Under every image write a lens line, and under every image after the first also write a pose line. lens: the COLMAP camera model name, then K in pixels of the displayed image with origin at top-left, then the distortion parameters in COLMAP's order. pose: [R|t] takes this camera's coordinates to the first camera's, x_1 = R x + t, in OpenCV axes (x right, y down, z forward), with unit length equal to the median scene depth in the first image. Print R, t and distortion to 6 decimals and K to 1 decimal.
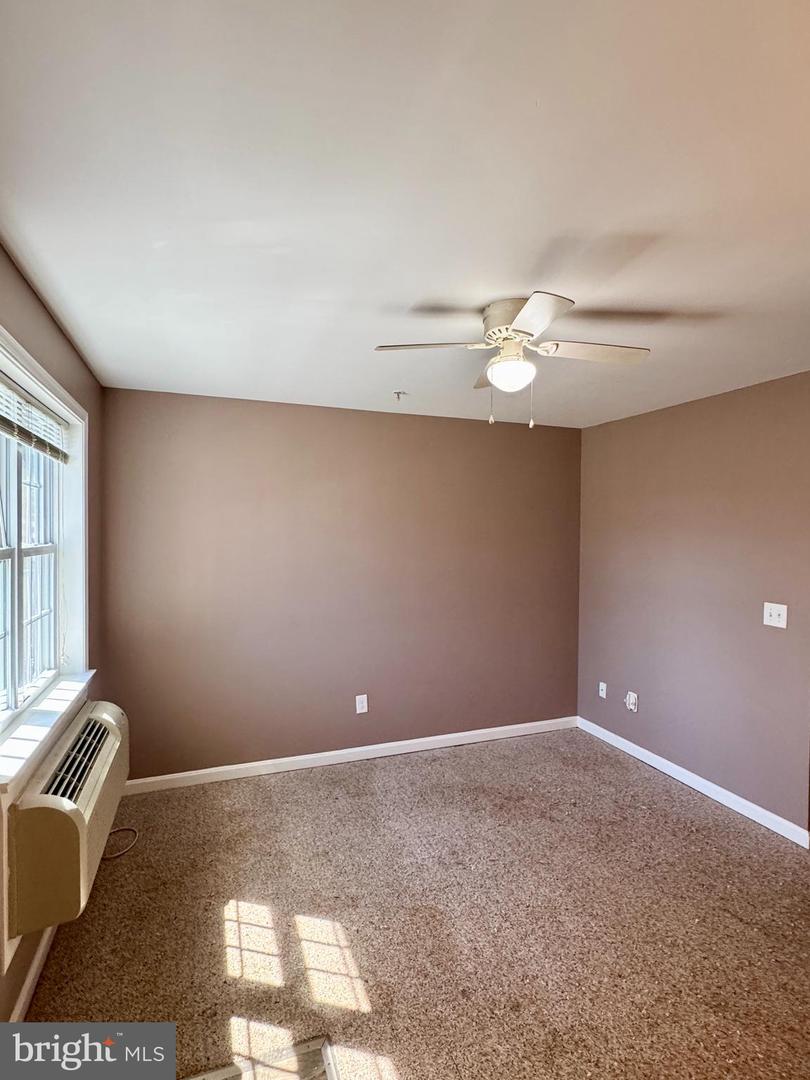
lens RADIAL K [[534.6, 0, 408.5], [0, 534.6, 536.4], [0, 0, 1]] dist [-0.000675, -0.000429]
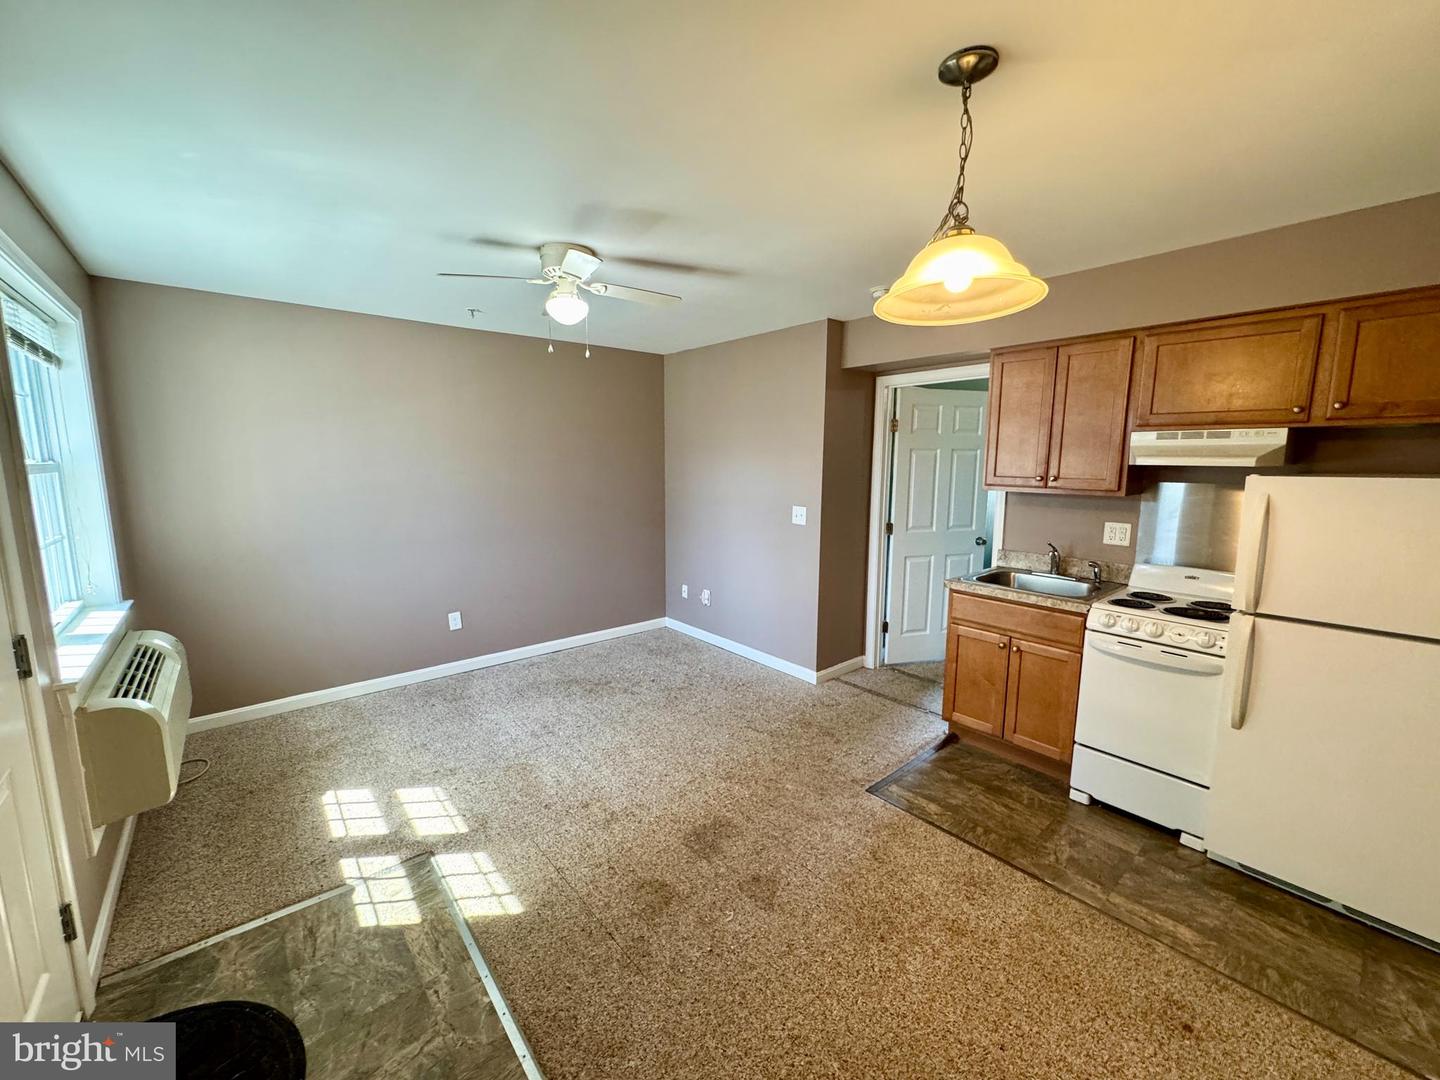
lens RADIAL K [[580.2, 0, 720.0], [0, 580.2, 540.0], [0, 0, 1]] dist [0.000018, 0.000714]
pose [[0.944858, -0.049874, 0.323659, 0.058546], [0.007648, 0.991426, 0.130447, 0.025273], [-0.327390, -0.120778, 0.937138, -0.280362]]
